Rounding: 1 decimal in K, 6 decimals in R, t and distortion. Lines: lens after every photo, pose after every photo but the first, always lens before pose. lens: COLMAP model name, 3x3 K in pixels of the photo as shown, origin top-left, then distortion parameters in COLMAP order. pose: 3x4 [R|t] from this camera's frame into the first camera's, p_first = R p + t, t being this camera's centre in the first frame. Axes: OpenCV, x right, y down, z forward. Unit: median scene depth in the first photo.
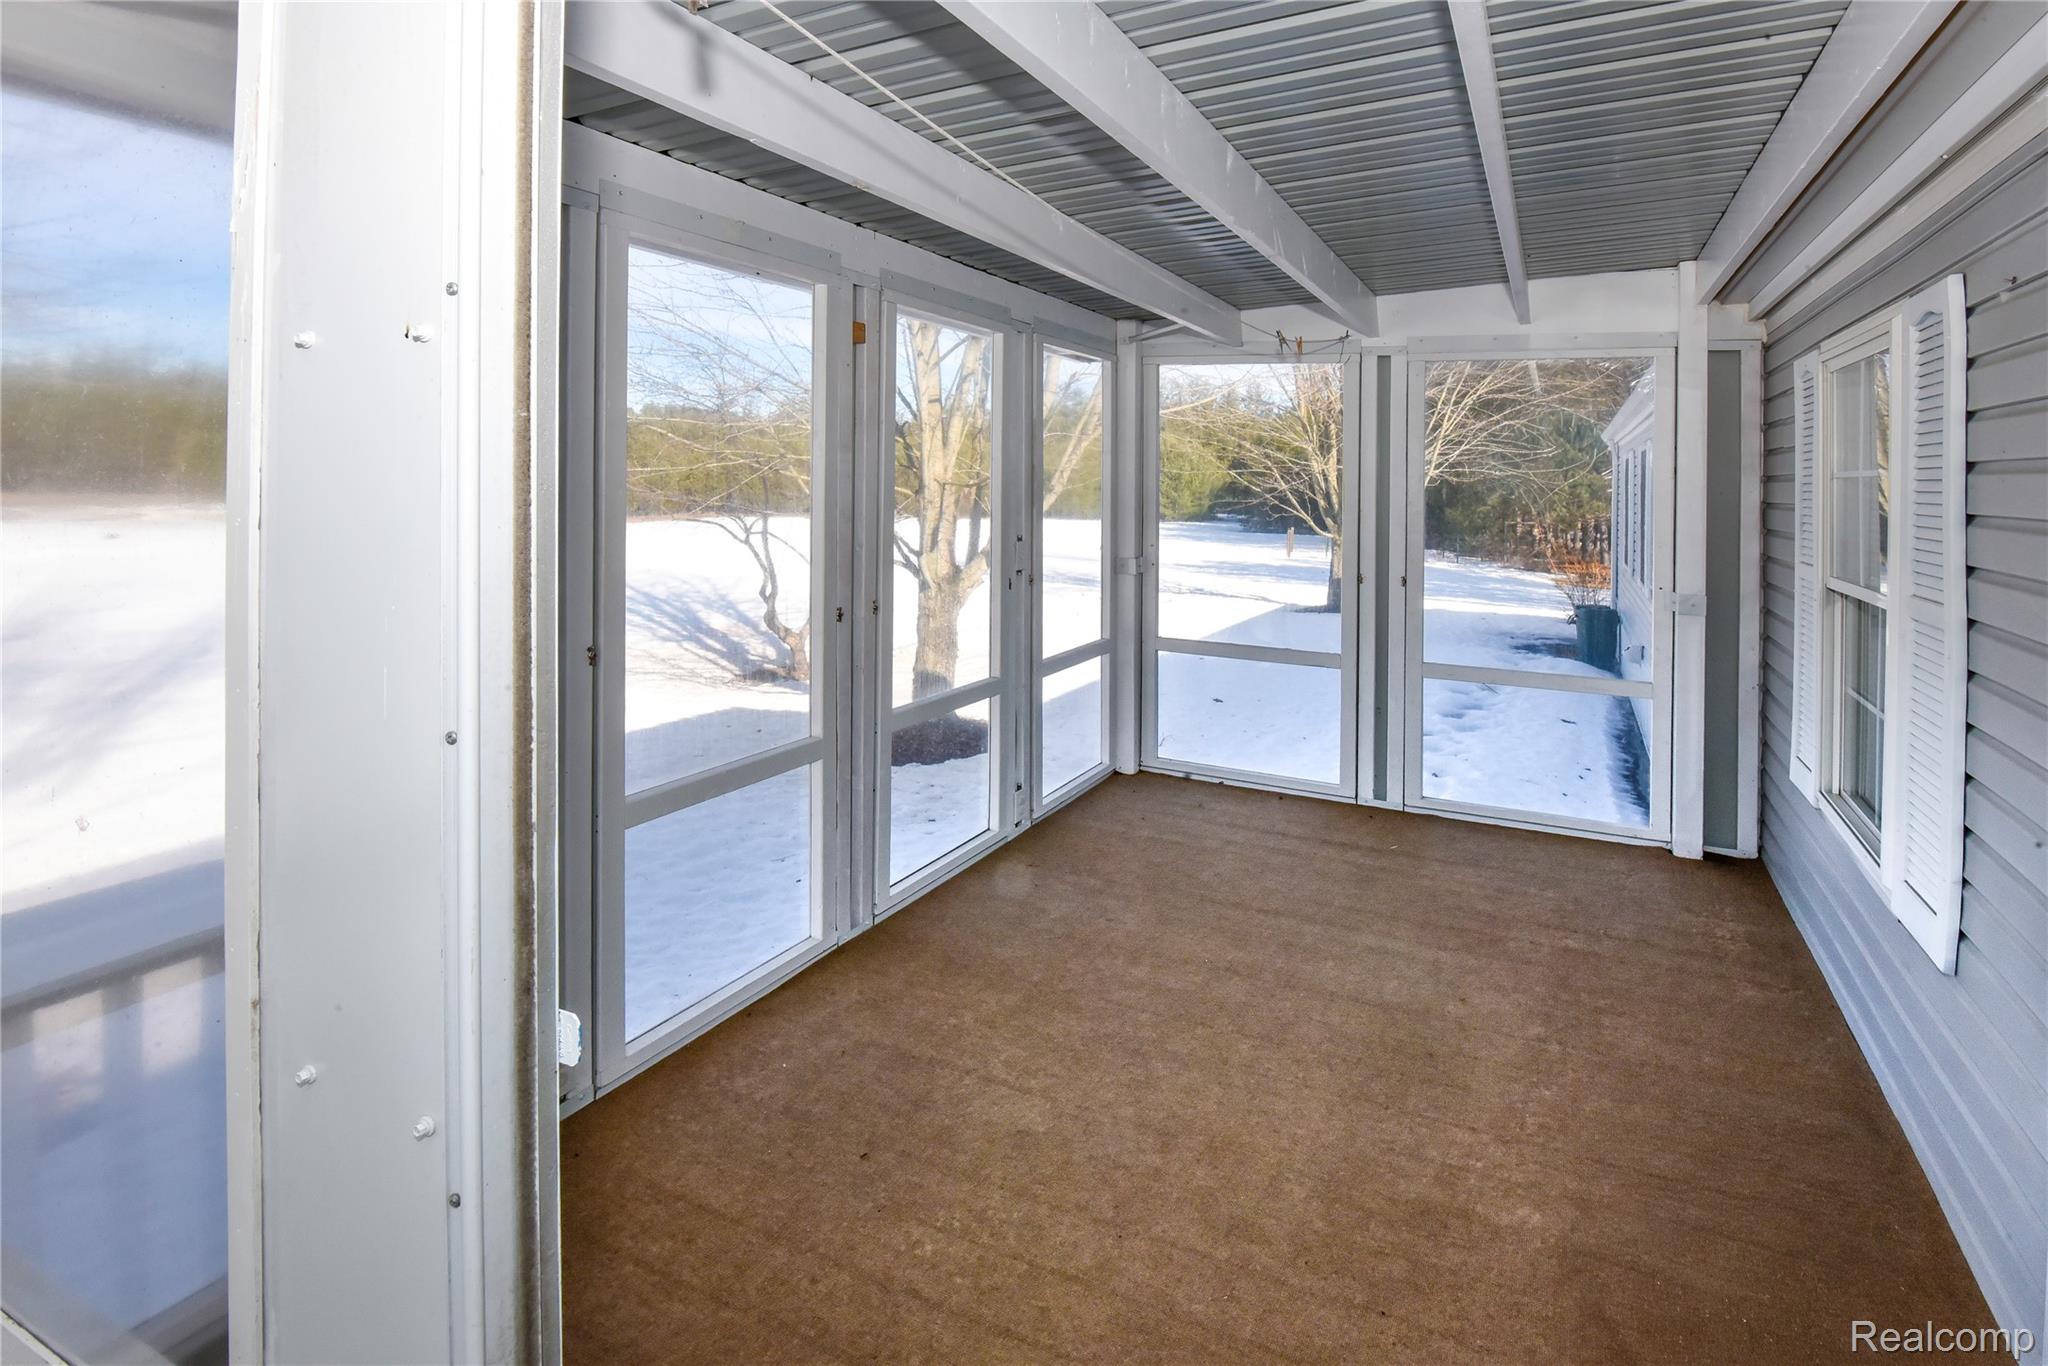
lens RADIAL K [[1001.7, 0, 1024.0], [0, 1001.7, 495.8], [0, 0, 1]] dist [-0.015500, -0.004382]
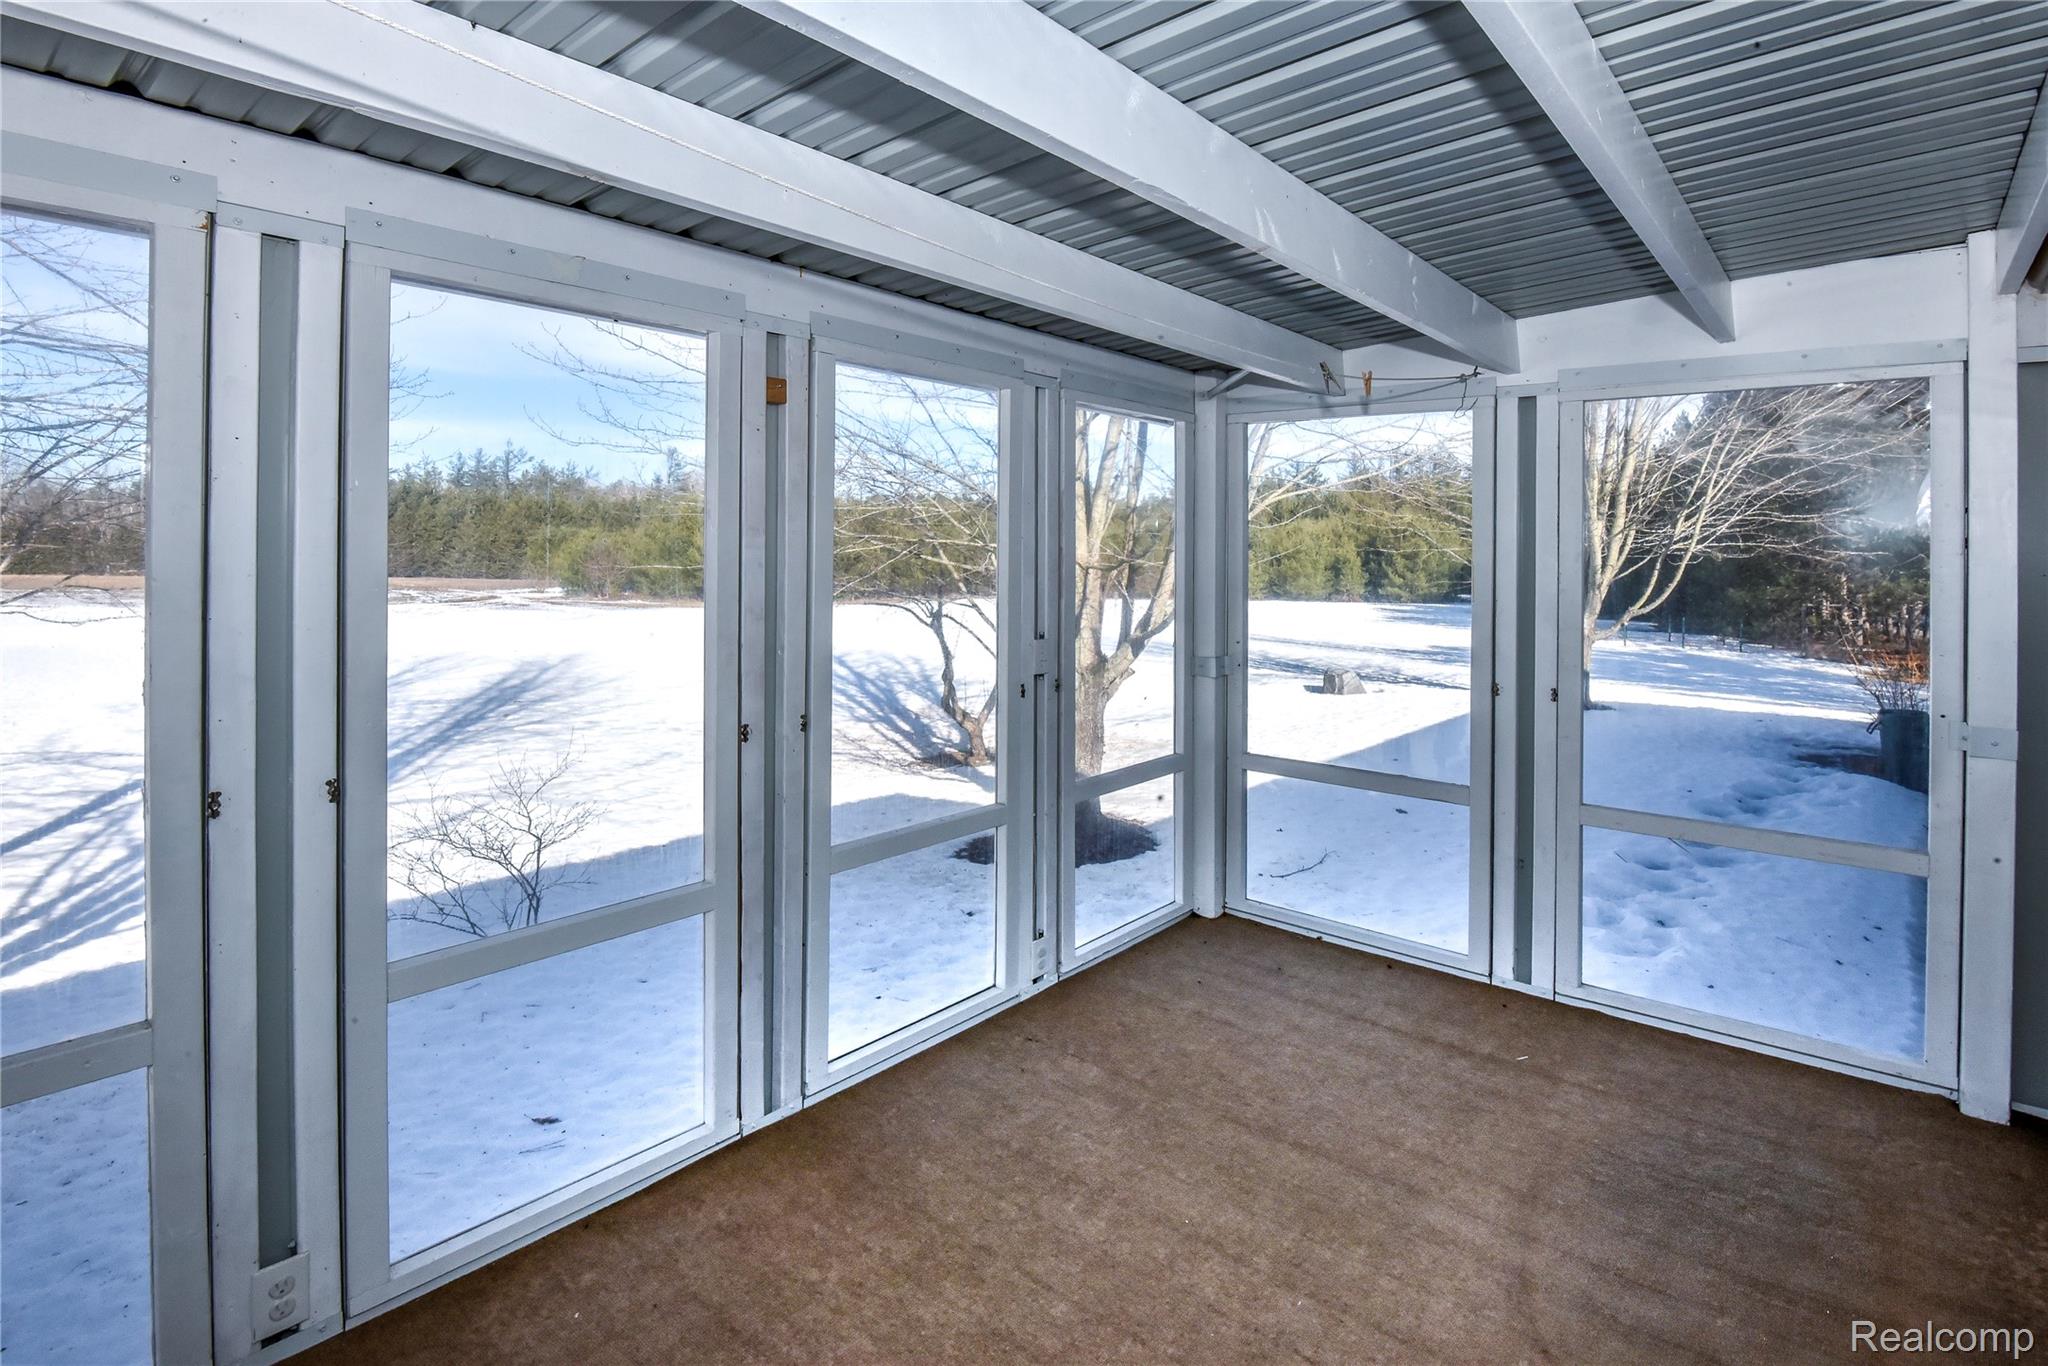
lens RADIAL K [[1001.7, 0, 1007.3], [0, 1001.7, 577.6], [0, 0, 1]] dist [-0.015500, -0.004382]
pose [[0.973180, -0.007059, -0.229935, 0.140153], [0.007037, 0.999975, -0.000914, -0.004757], [0.229935, -0.000728, 0.973206, 0.160753]]
